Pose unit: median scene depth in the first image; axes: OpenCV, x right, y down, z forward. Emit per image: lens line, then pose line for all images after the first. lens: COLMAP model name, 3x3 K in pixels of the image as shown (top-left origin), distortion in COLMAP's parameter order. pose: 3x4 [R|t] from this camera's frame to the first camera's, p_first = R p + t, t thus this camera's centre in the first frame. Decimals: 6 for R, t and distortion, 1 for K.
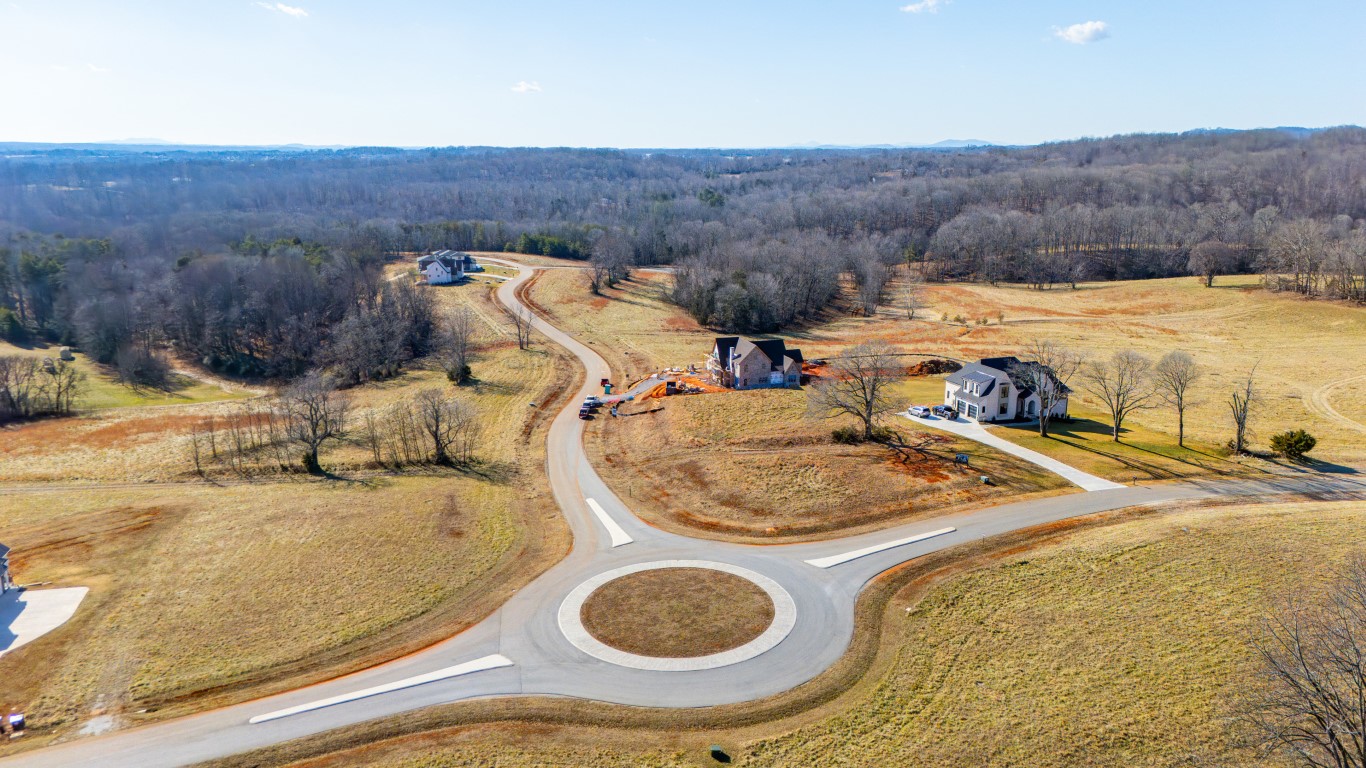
lens RADIAL K [[998.9, 0, 682.2], [0, 998.9, 386.4], [0, 0, 1]] dist [0.042679, -0.030481]
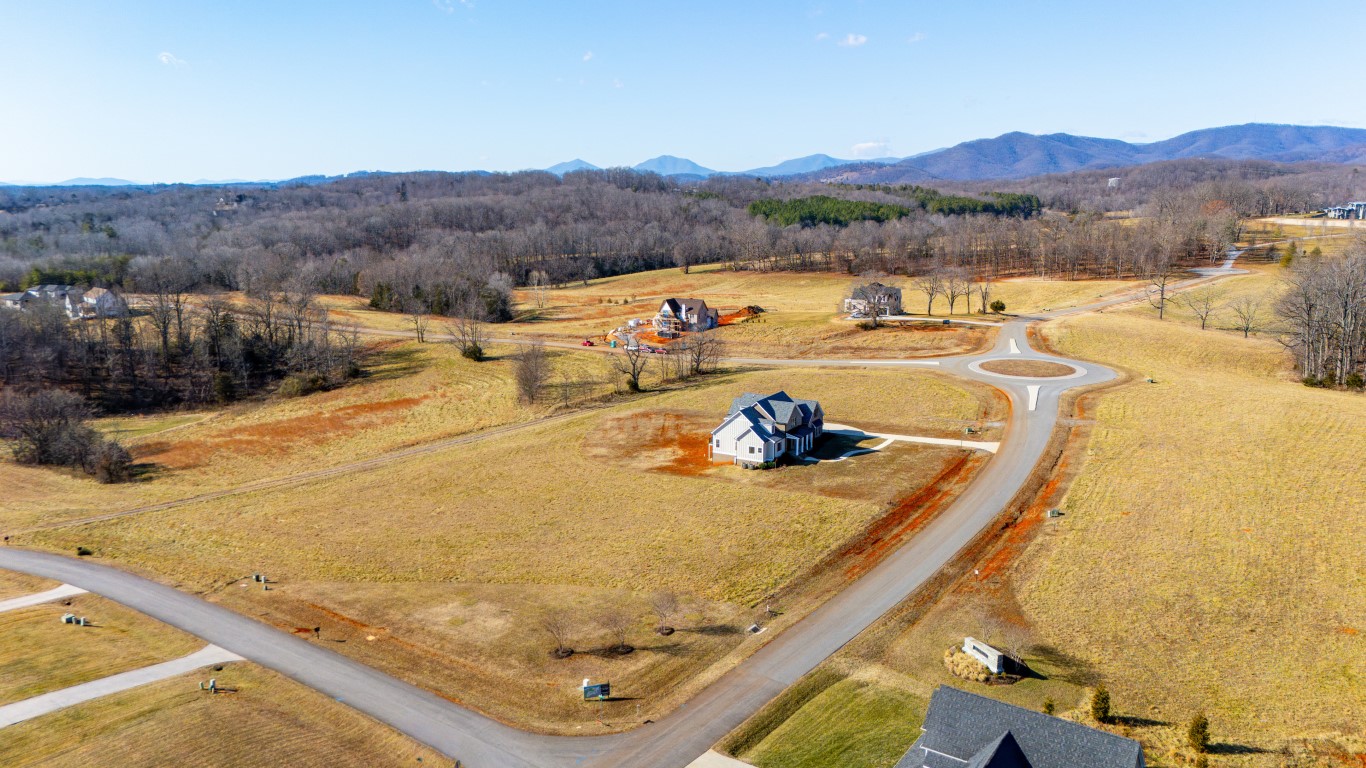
lens RADIAL K [[998.9, 0, 679.5], [0, 998.9, 391.6], [0, 0, 1]] dist [0.042679, -0.030481]
pose [[0.705068, -0.140850, 0.695011, -0.960114], [0.165198, 0.985735, 0.032180, 0.038150], [-0.689630, 0.092126, 0.718278, -0.010834]]
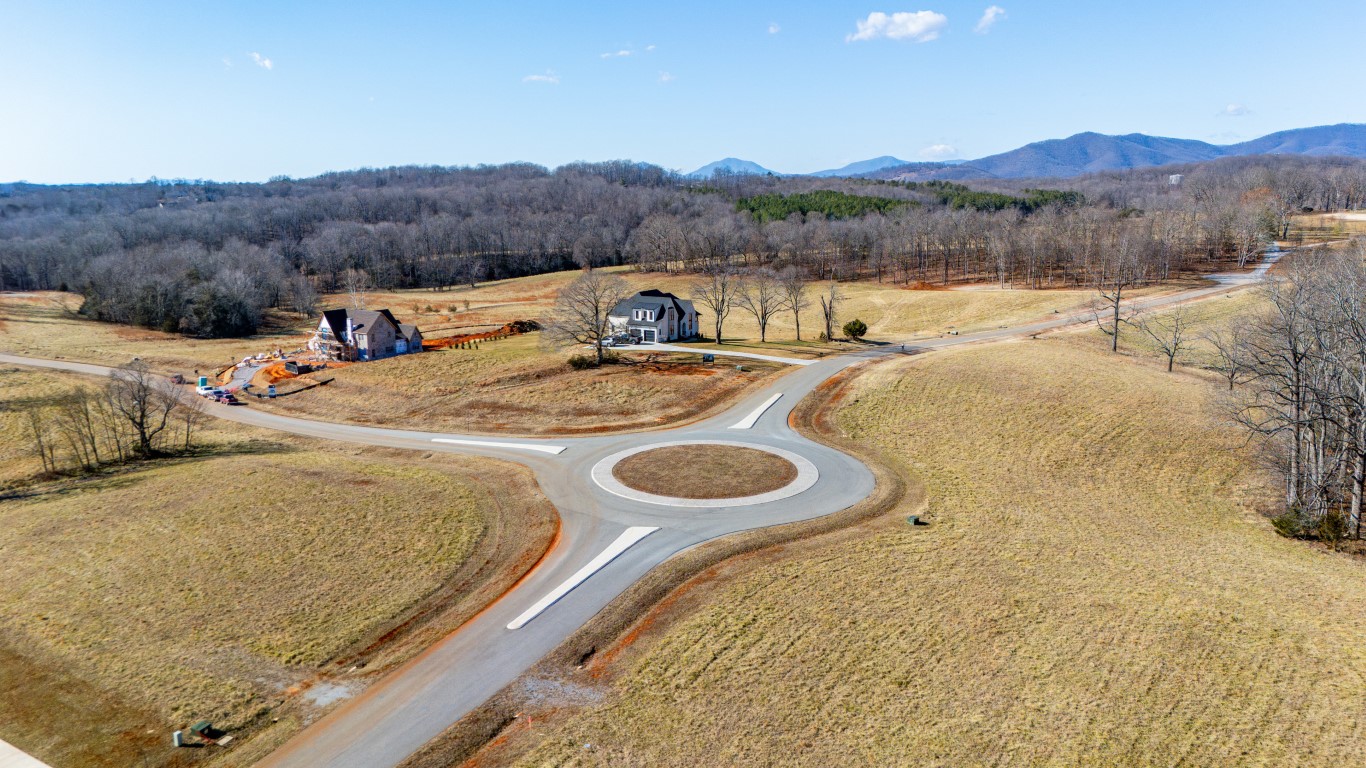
lens RADIAL K [[998.9, 0, 684.1], [0, 998.9, 384.9], [0, 0, 1]] dist [0.042679, -0.030481]
pose [[0.748987, -0.122744, 0.651116, -0.329206], [0.150225, 0.988559, 0.013550, 0.055340], [-0.645330, 0.087665, 0.758857, 0.100034]]
